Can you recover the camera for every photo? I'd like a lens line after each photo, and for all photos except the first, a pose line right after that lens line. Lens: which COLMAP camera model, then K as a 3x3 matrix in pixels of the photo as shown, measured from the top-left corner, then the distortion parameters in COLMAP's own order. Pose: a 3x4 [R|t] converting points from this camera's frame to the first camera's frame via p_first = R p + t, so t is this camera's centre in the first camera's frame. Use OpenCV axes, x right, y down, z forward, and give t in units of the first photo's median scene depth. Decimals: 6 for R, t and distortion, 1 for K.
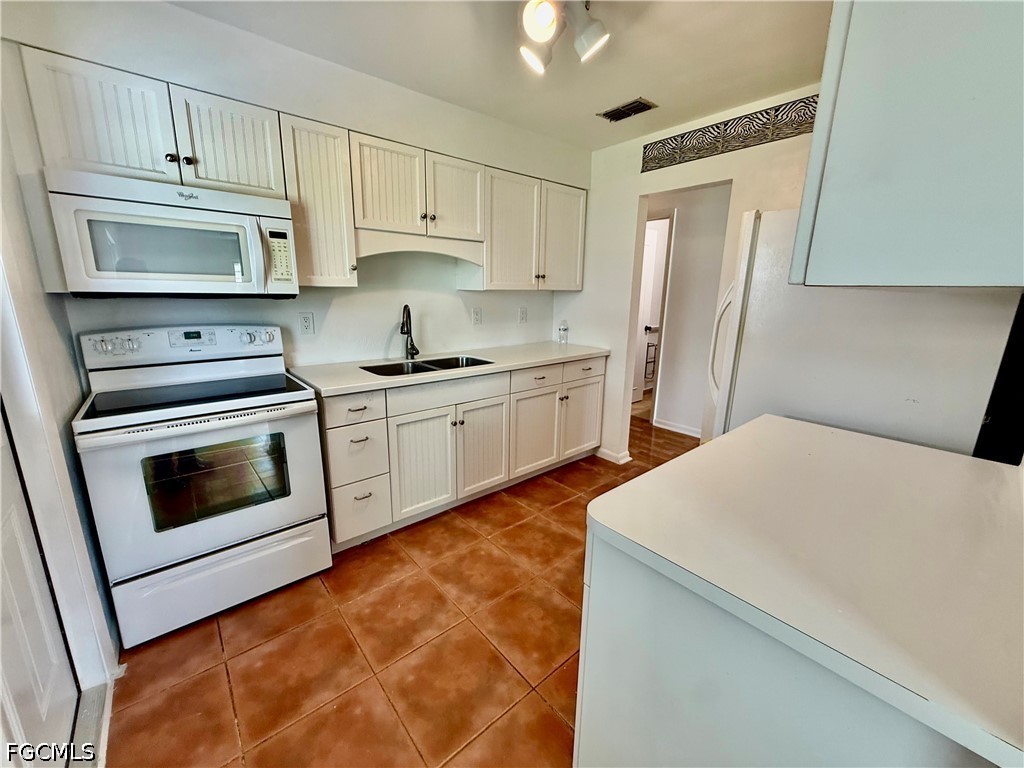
lens RADIAL K [[407.6, 0, 509.3], [0, 407.6, 382.9], [0, 0, 1]] dist [-0.000702, 0.000253]
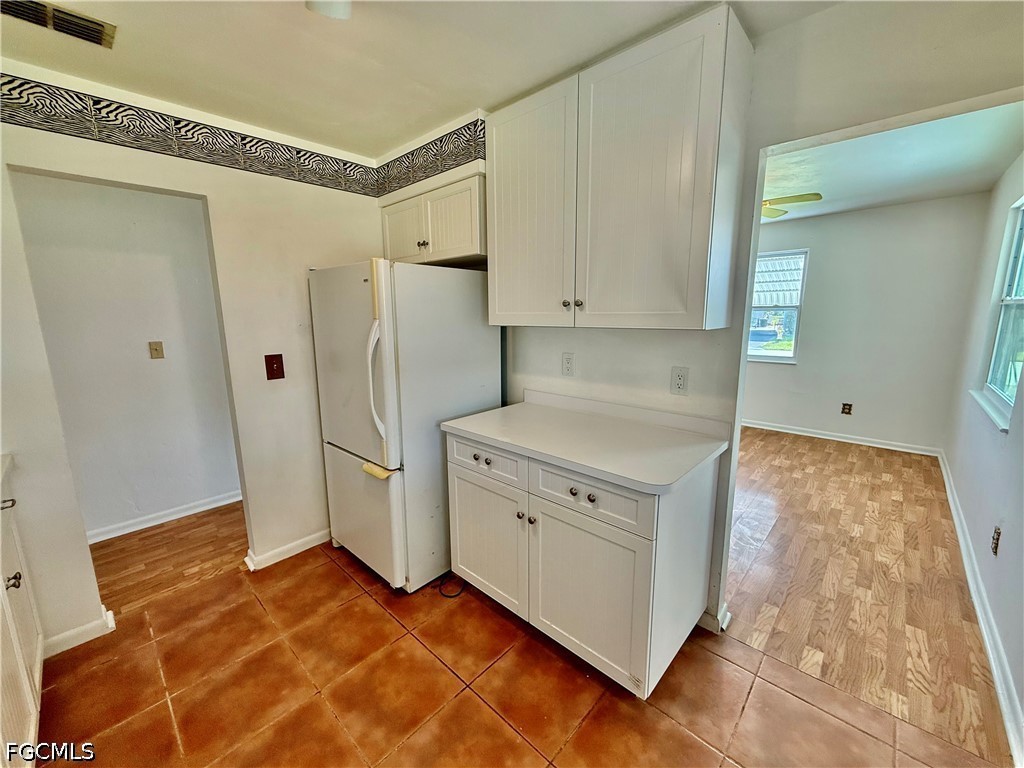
lens RADIAL K [[407.6, 0, 509.3], [0, 407.6, 382.9], [0, 0, 1]] dist [-0.000702, 0.000253]
pose [[-0.114191, -0.184662, 0.976146, -0.427183], [0.231994, 0.950450, 0.206940, -0.179951], [-0.965991, 0.250091, -0.065692, 0.592208]]
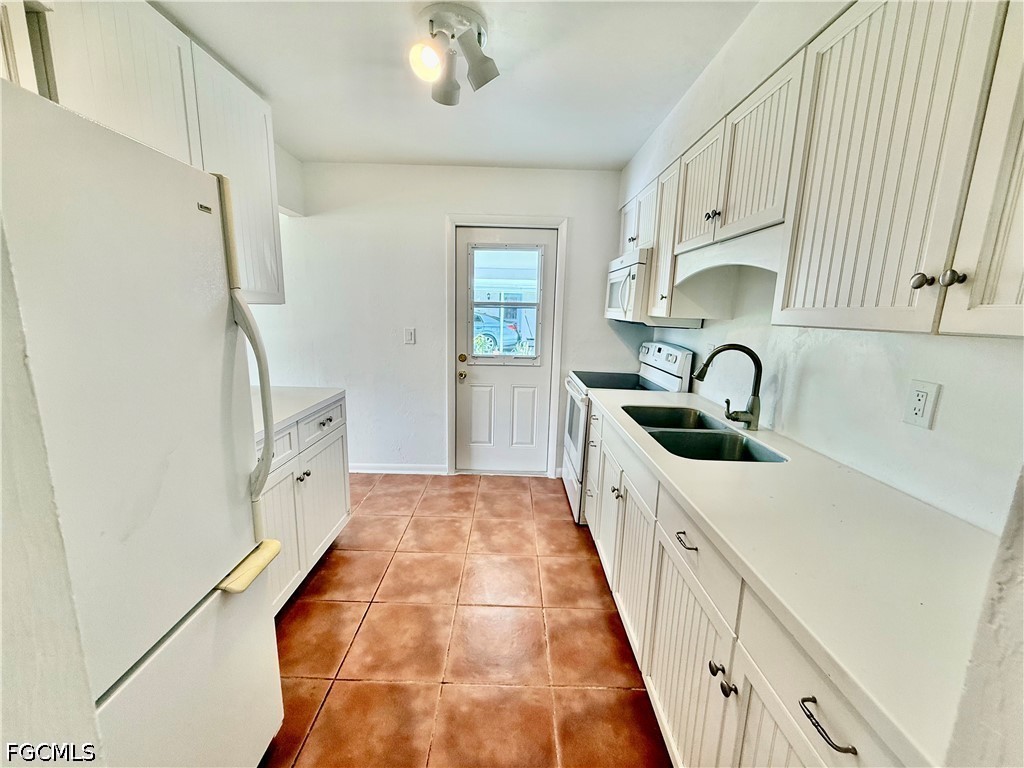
lens RADIAL K [[407.6, 0, 509.3], [0, 407.6, 382.9], [0, 0, 1]] dist [-0.000702, 0.000253]
pose [[-0.650032, 0.108793, -0.752079, 0.580769], [-0.203015, 0.928863, 0.309835, -0.300307], [0.732286, 0.354086, -0.581704, 1.293265]]
